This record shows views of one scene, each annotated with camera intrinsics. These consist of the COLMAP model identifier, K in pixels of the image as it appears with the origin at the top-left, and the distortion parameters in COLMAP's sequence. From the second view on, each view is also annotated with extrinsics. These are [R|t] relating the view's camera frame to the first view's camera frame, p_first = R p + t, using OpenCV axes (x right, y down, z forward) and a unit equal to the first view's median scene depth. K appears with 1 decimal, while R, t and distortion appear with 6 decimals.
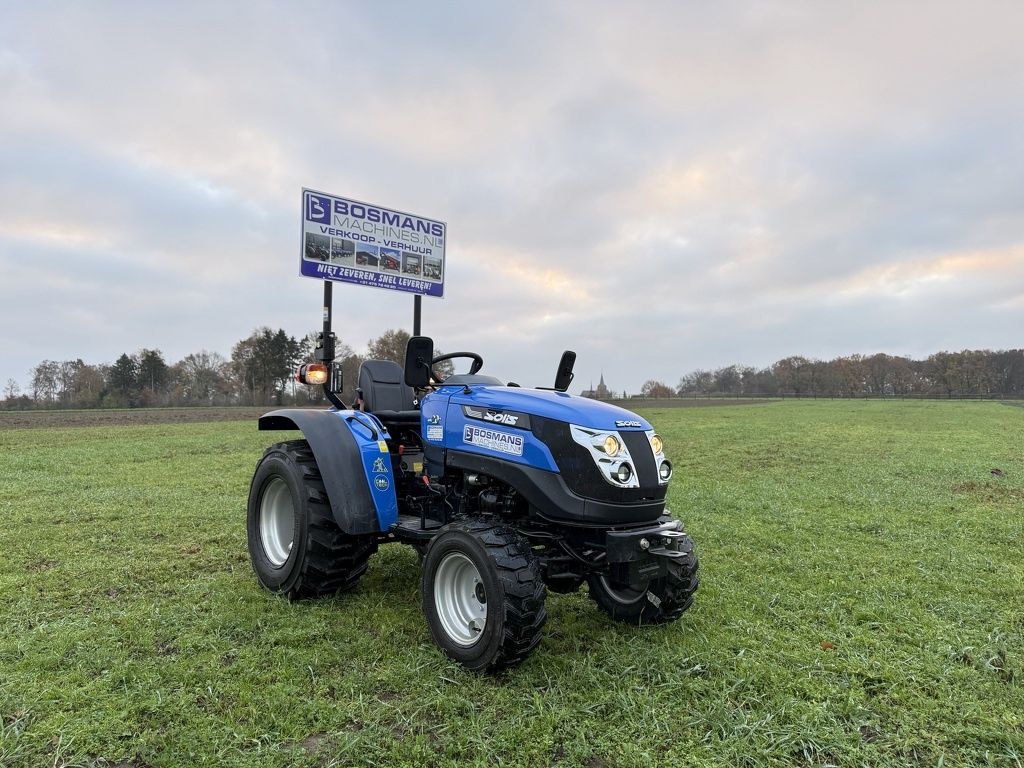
lens RADIAL K [[717.9, 0, 516.5], [0, 717.9, 393.0], [0, 0, 1]] dist [0.073001, -0.081095]
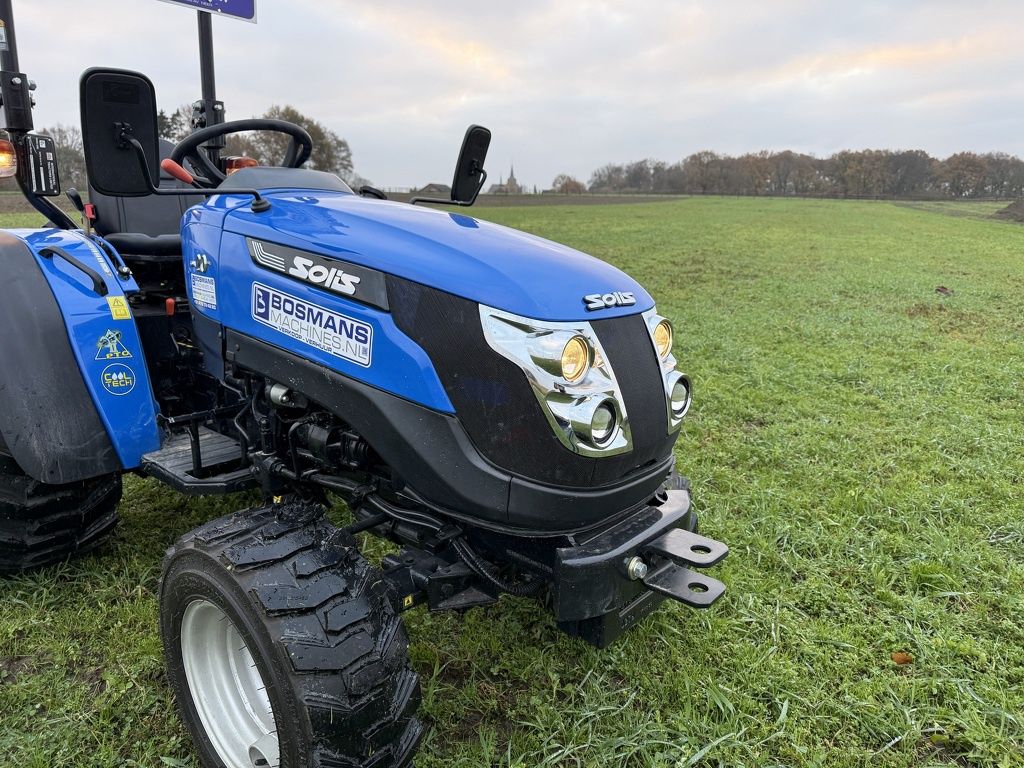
lens RADIAL K [[717.9, 0, 517.5], [0, 717.9, 390.5], [0, 0, 1]] dist [0.073001, -0.081095]
pose [[0.991736, -0.013096, 0.127628, 0.028413], [-0.022245, 0.962159, 0.271578, -0.015009], [-0.126355, -0.272173, 0.953916, 0.386037]]
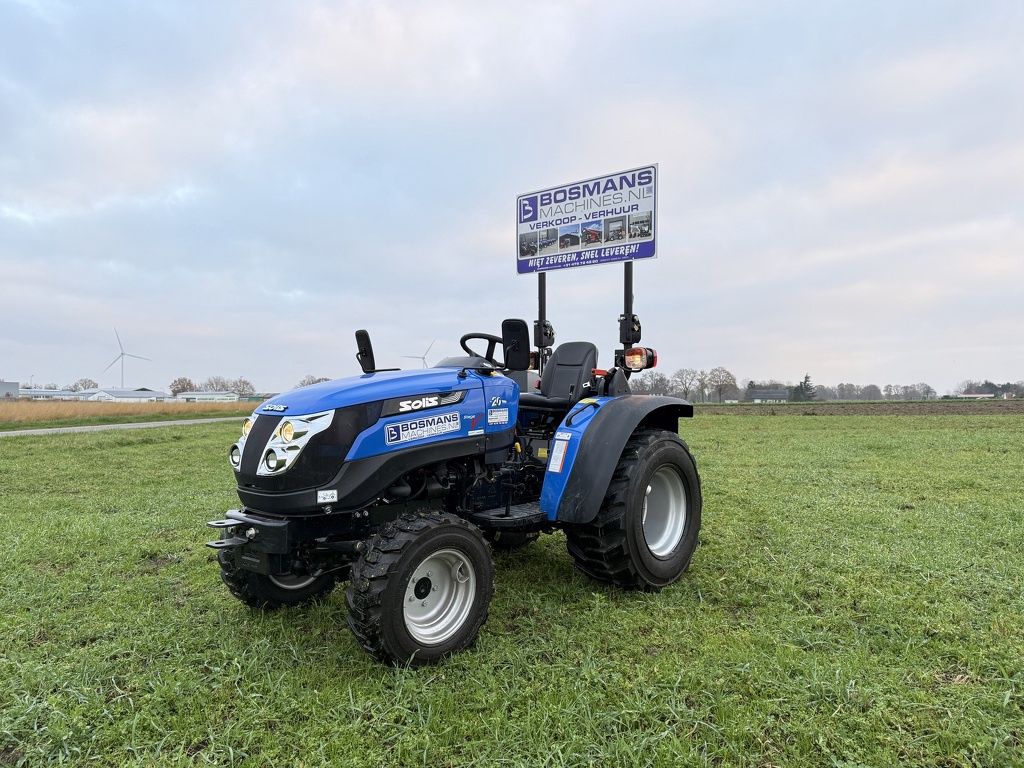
lens RADIAL K [[717.9, 0, 509.3], [0, 717.9, 382.4], [0, 0, 1]] dist [0.073001, -0.081095]
pose [[0.129381, -0.020289, -0.991387, 0.762128], [0.031454, 0.999371, -0.016347, 0.021599], [0.991096, -0.029068, 0.129938, 0.796577]]
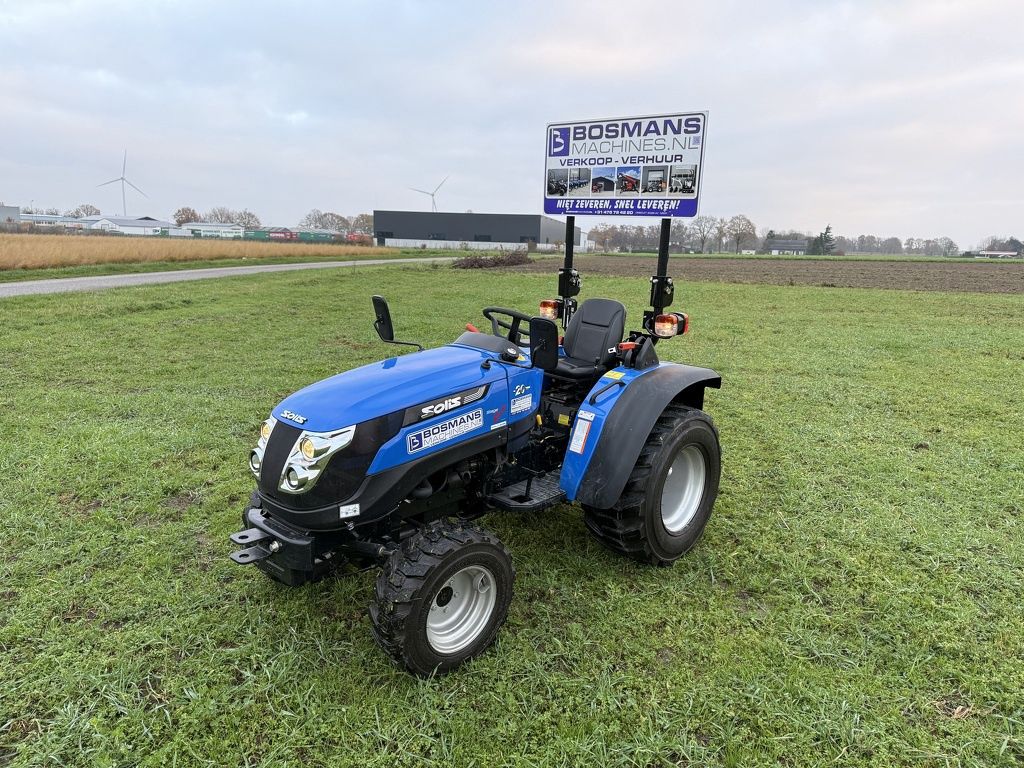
lens RADIAL K [[717.9, 0, 514.6], [0, 717.9, 387.7], [0, 0, 1]] dist [0.073001, -0.081095]
pose [[0.120792, 0.205819, -0.971107, 0.716909], [-0.001512, 0.978307, 0.207157, -0.126085], [0.992677, -0.023555, 0.118483, 0.788520]]
